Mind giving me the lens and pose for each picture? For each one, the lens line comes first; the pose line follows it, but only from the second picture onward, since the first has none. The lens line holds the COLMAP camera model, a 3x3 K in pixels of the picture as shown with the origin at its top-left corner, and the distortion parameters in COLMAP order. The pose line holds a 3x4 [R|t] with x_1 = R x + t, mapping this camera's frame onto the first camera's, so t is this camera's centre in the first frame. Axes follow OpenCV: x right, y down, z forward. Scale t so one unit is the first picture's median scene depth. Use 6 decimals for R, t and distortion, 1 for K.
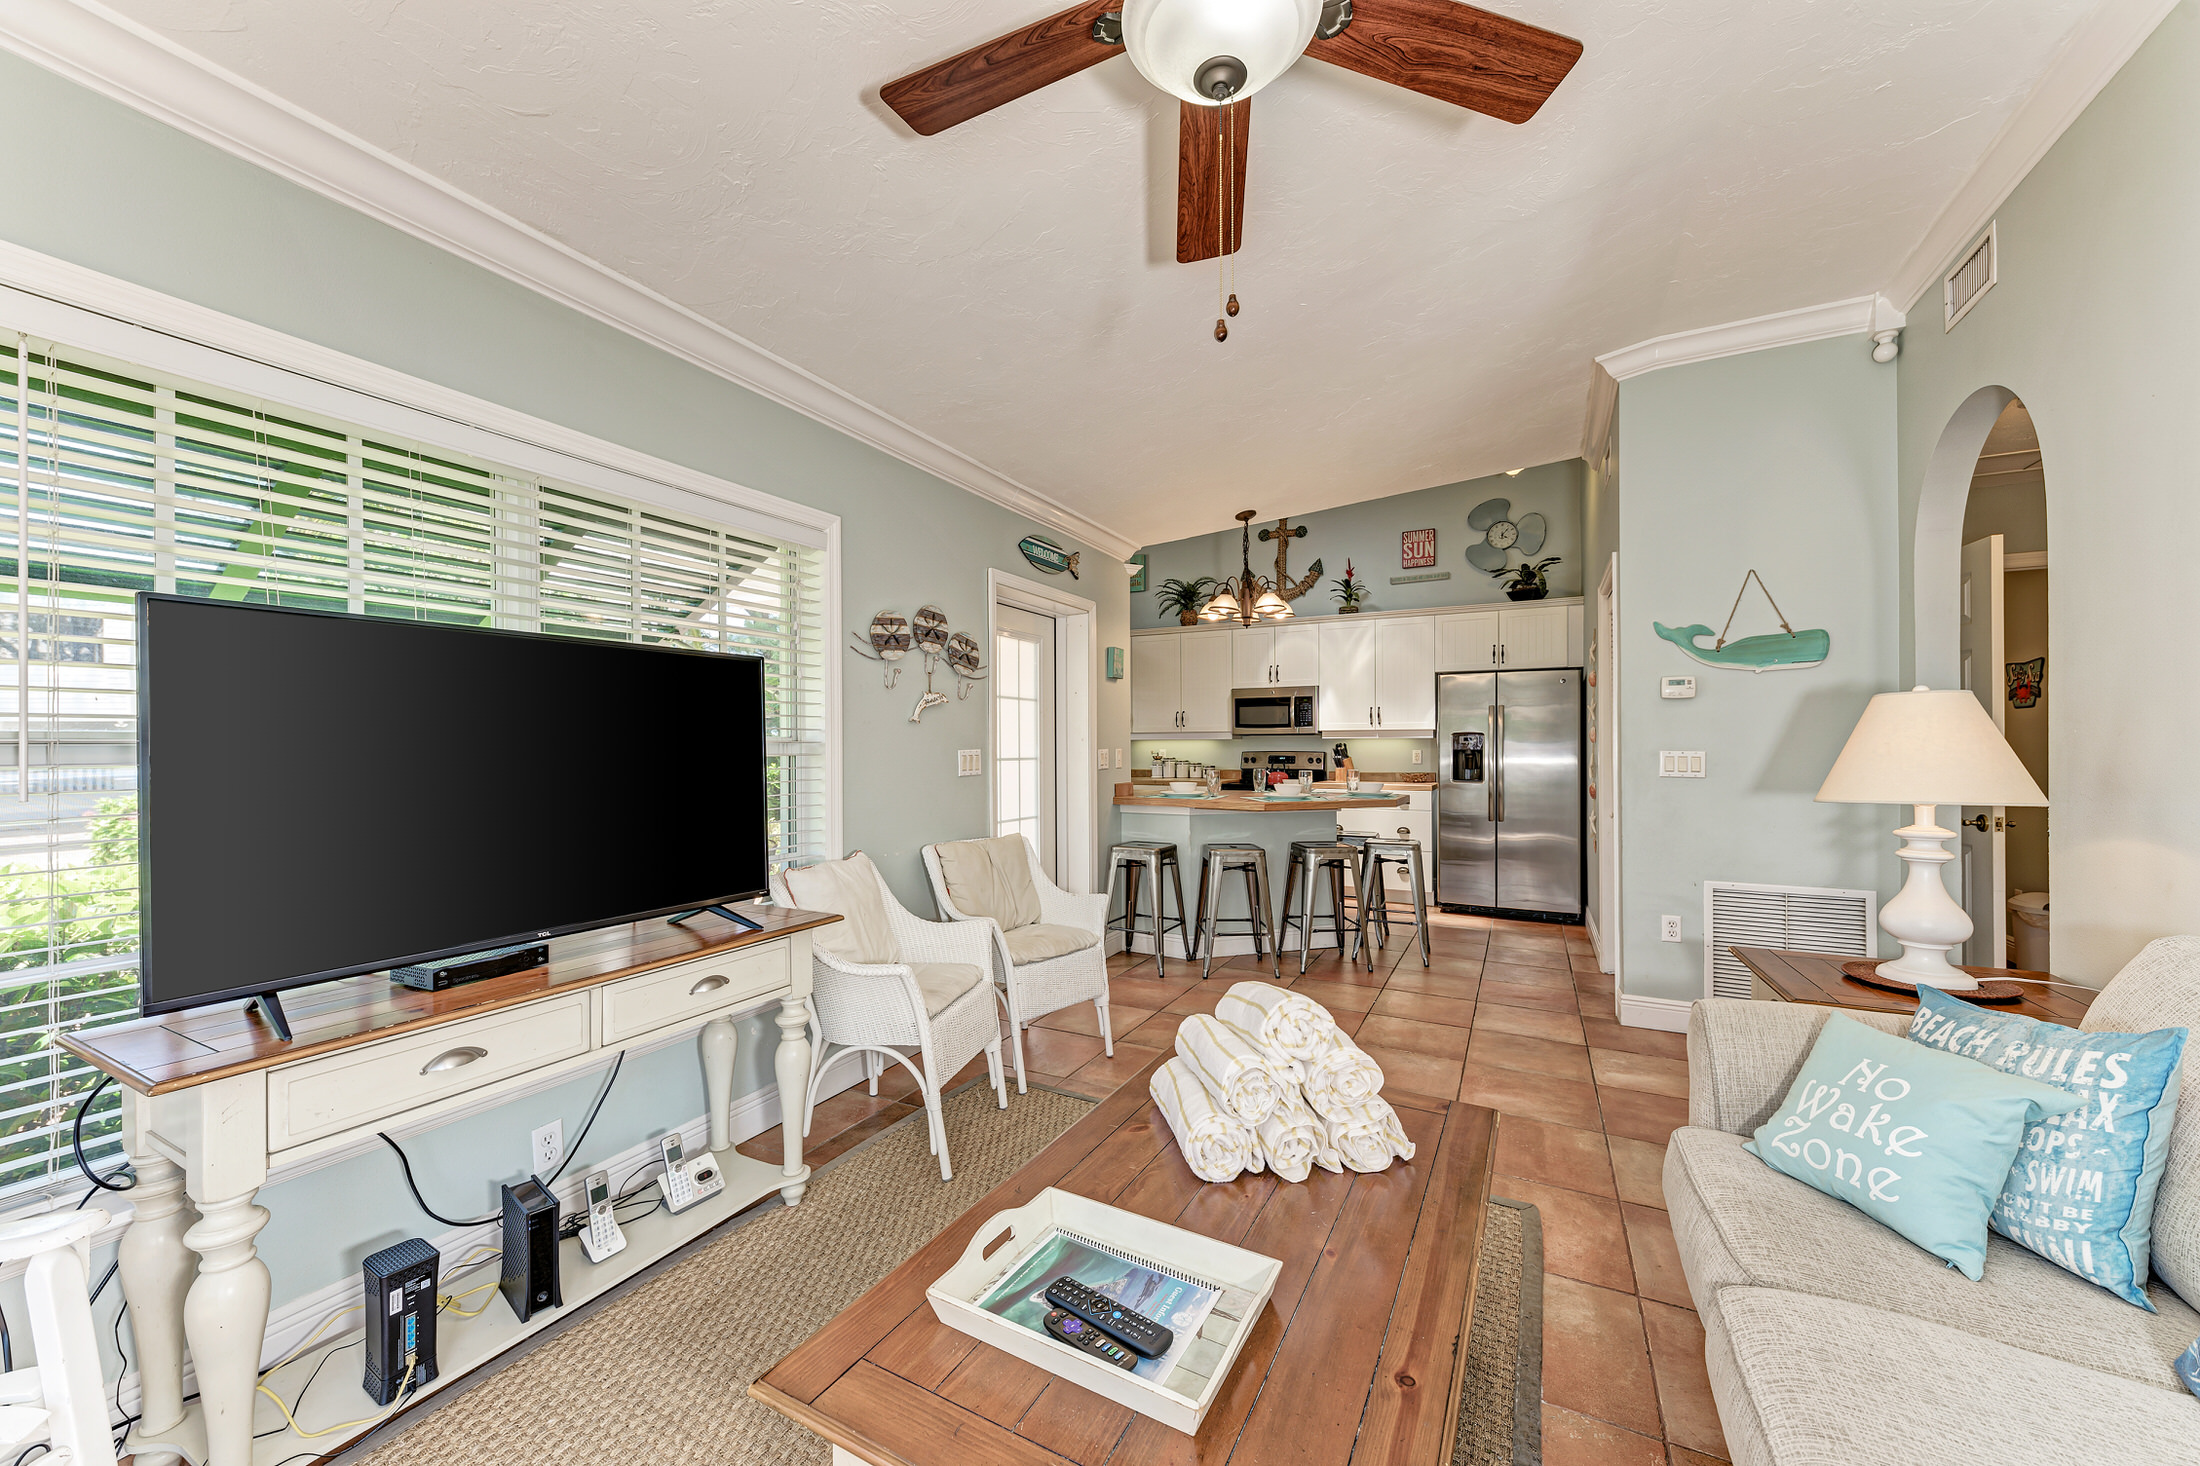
lens RADIAL K [[843.4, 0, 1103.1], [0, 843.4, 742.2], [0, 0, 1]] dist [0.016274, -0.006589]
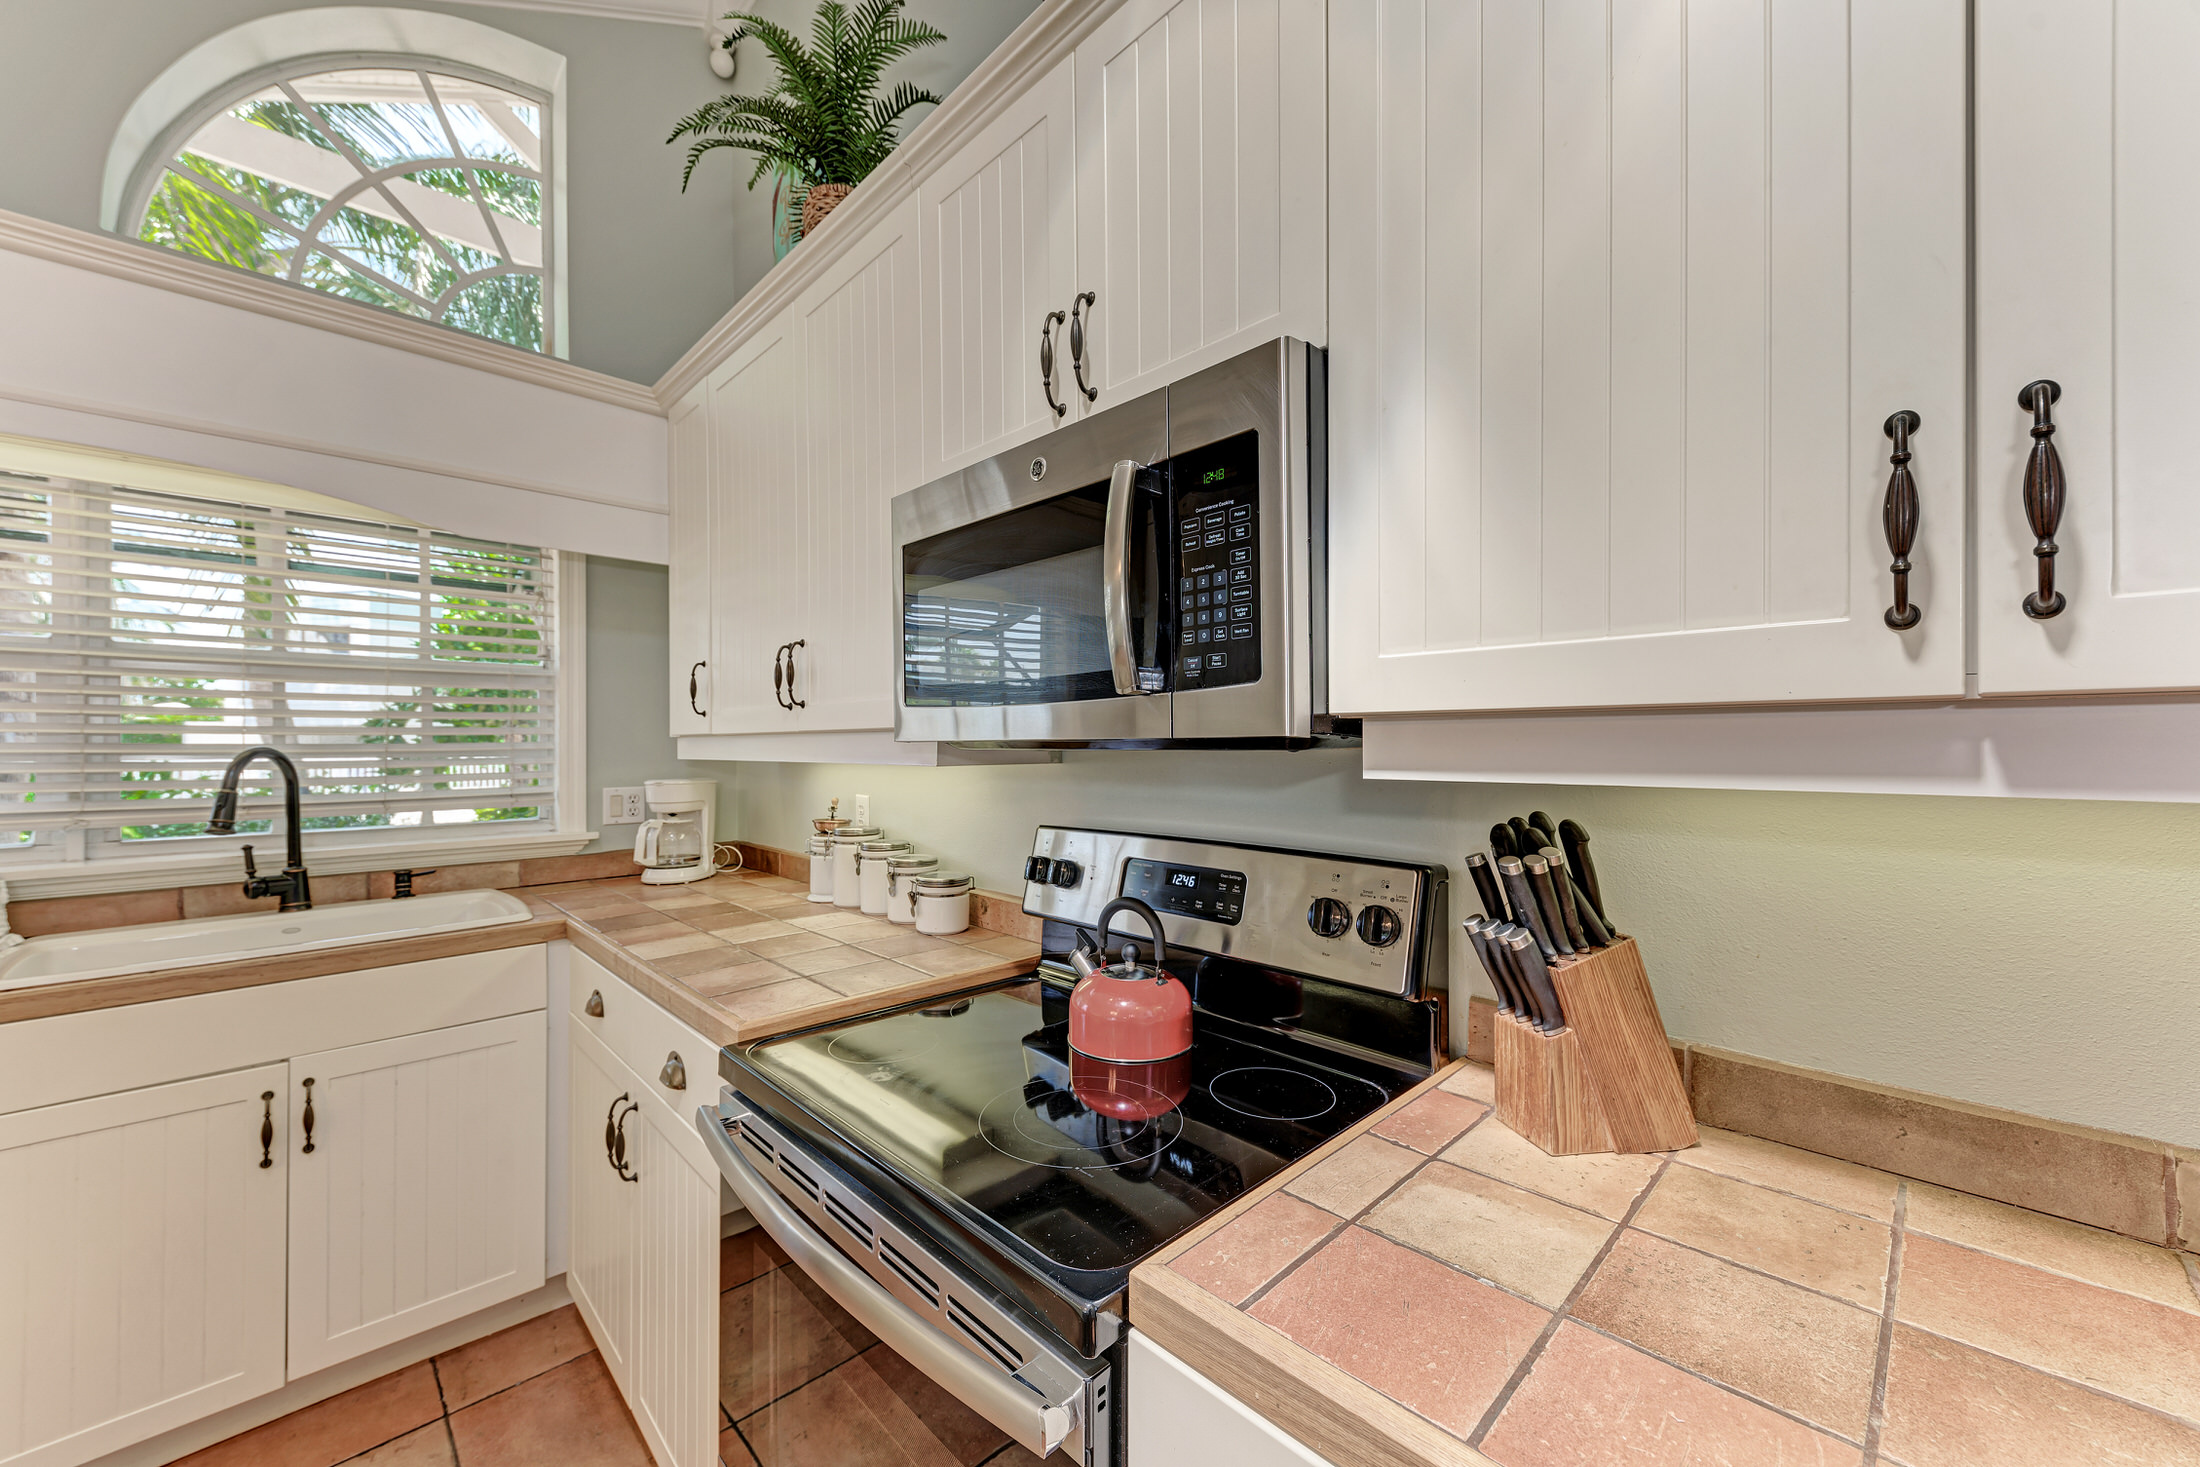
lens RADIAL K [[825.0, 0, 1105.7], [0, 825.0, 739.9], [0, 0, 1]] dist [0.001682, -0.000061]
pose [[0.950382, -0.003351, -0.311067, 0.267976], [0.004579, 0.999984, 0.003218, -0.011132], [0.311051, -0.004483, 0.950383, 0.897317]]
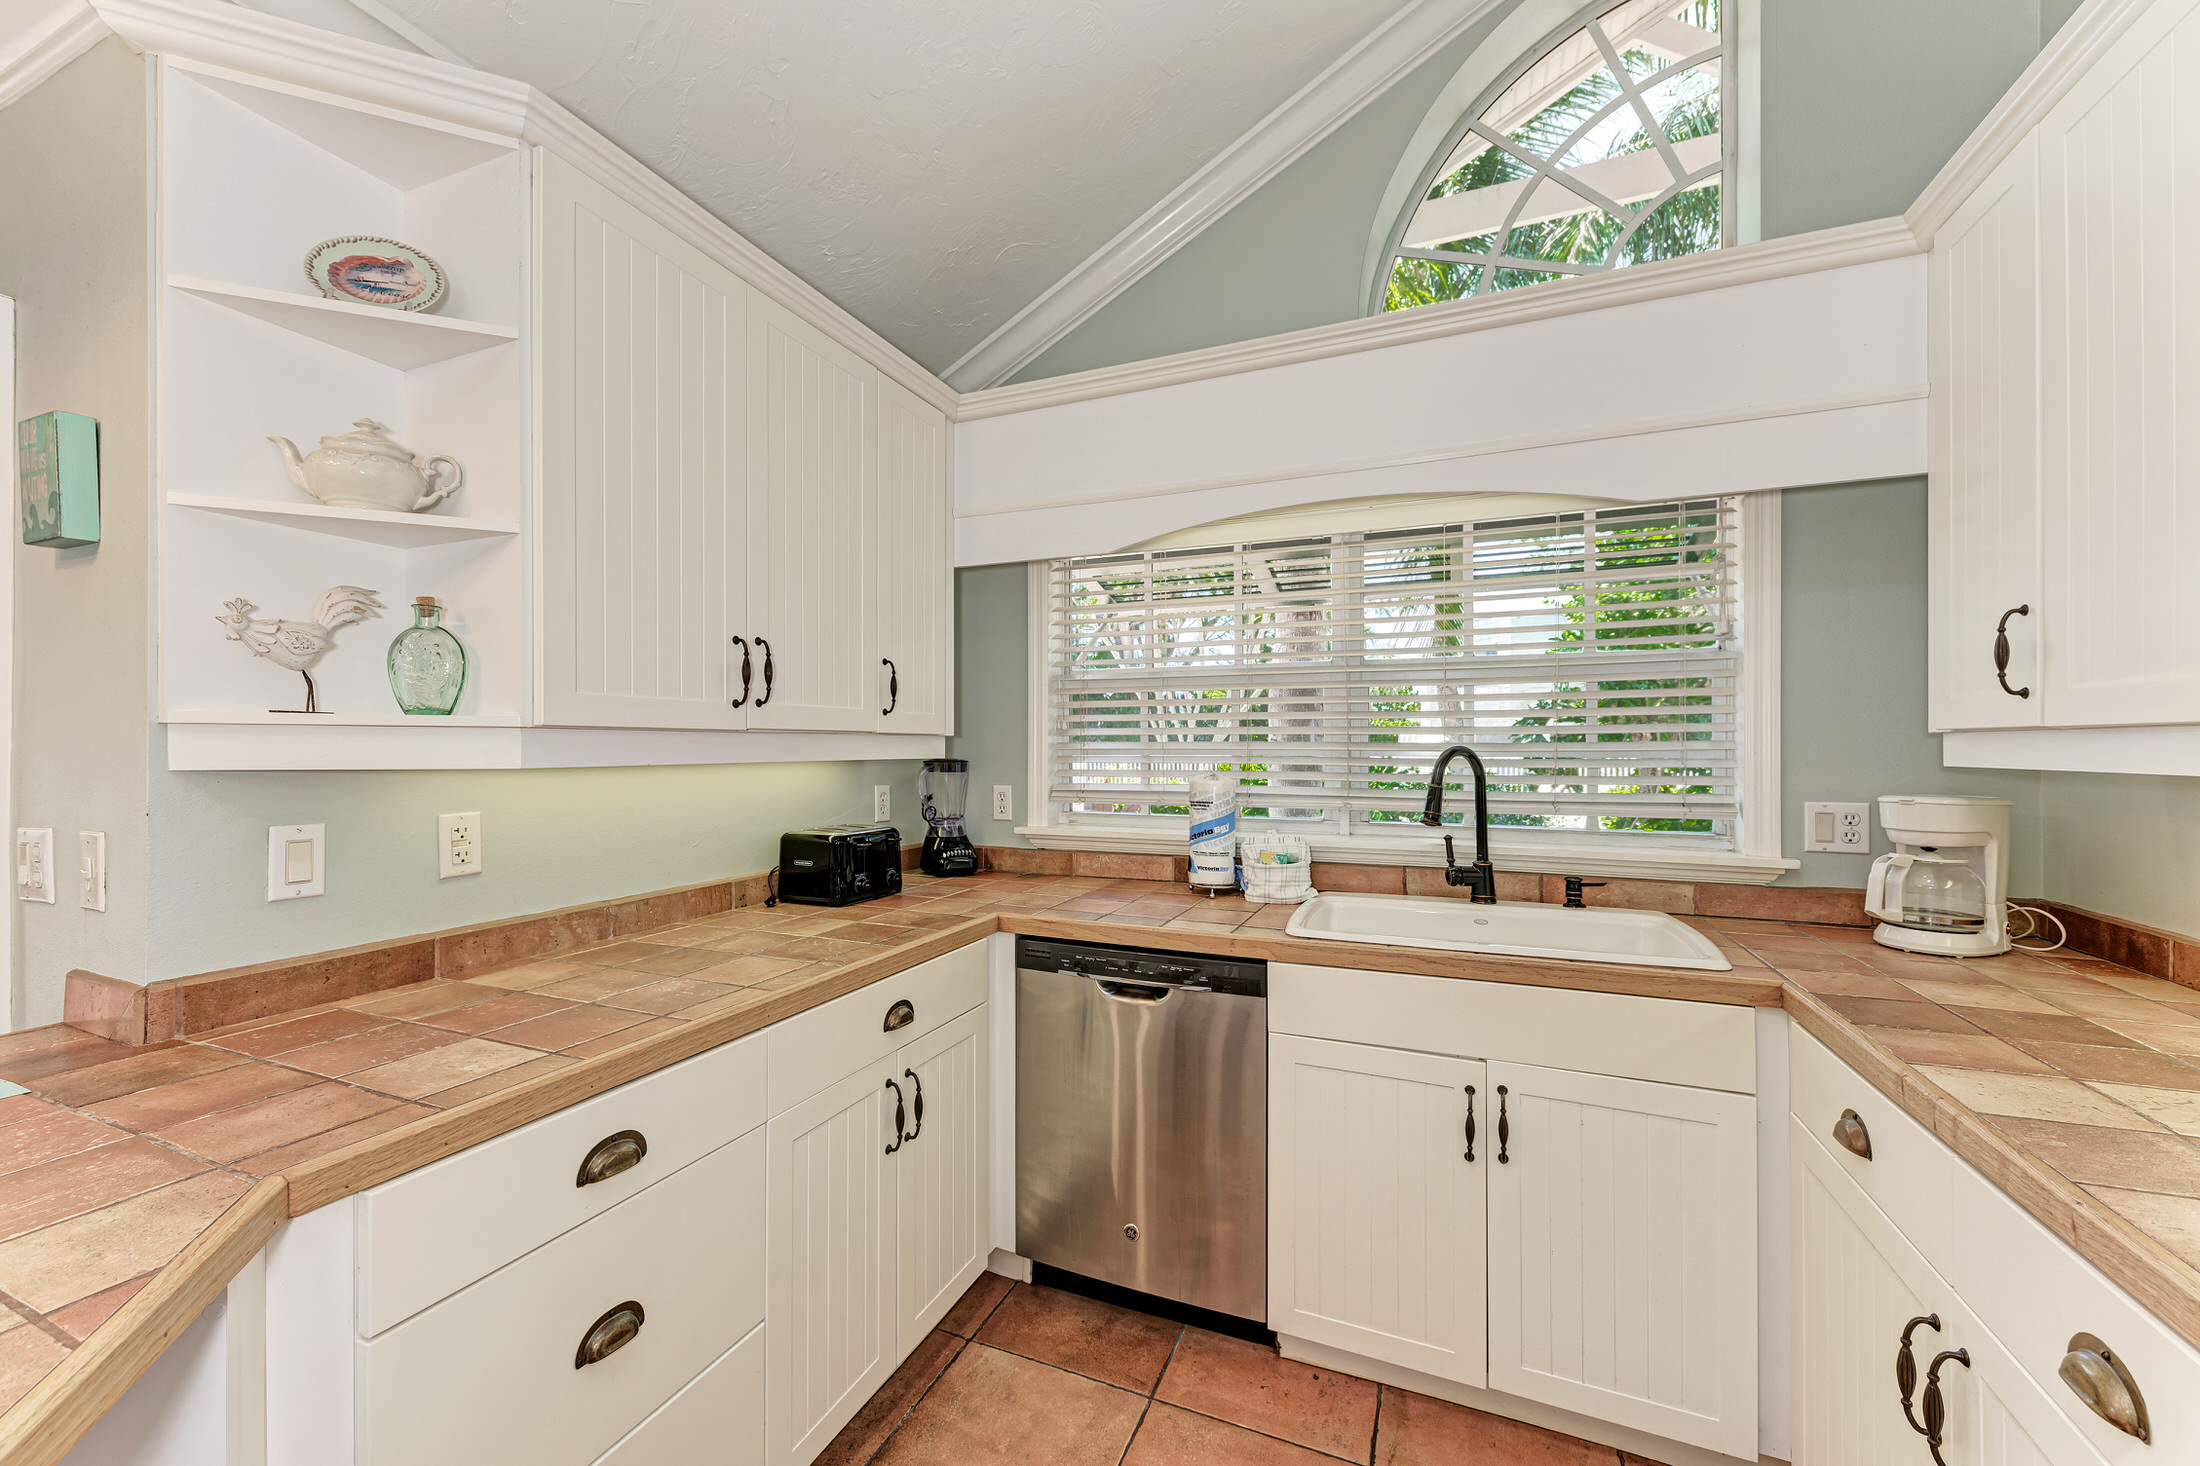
lens RADIAL K [[843.4, 0, 1103.1], [0, 843.4, 742.2], [0, 0, 1]] dist [0.016274, -0.006589]
pose [[0.081166, -0.000399, -0.996701, 0.204499], [0.008659, 0.999962, 0.000305, -0.011406], [0.996663, -0.008655, 0.081166, 0.921182]]
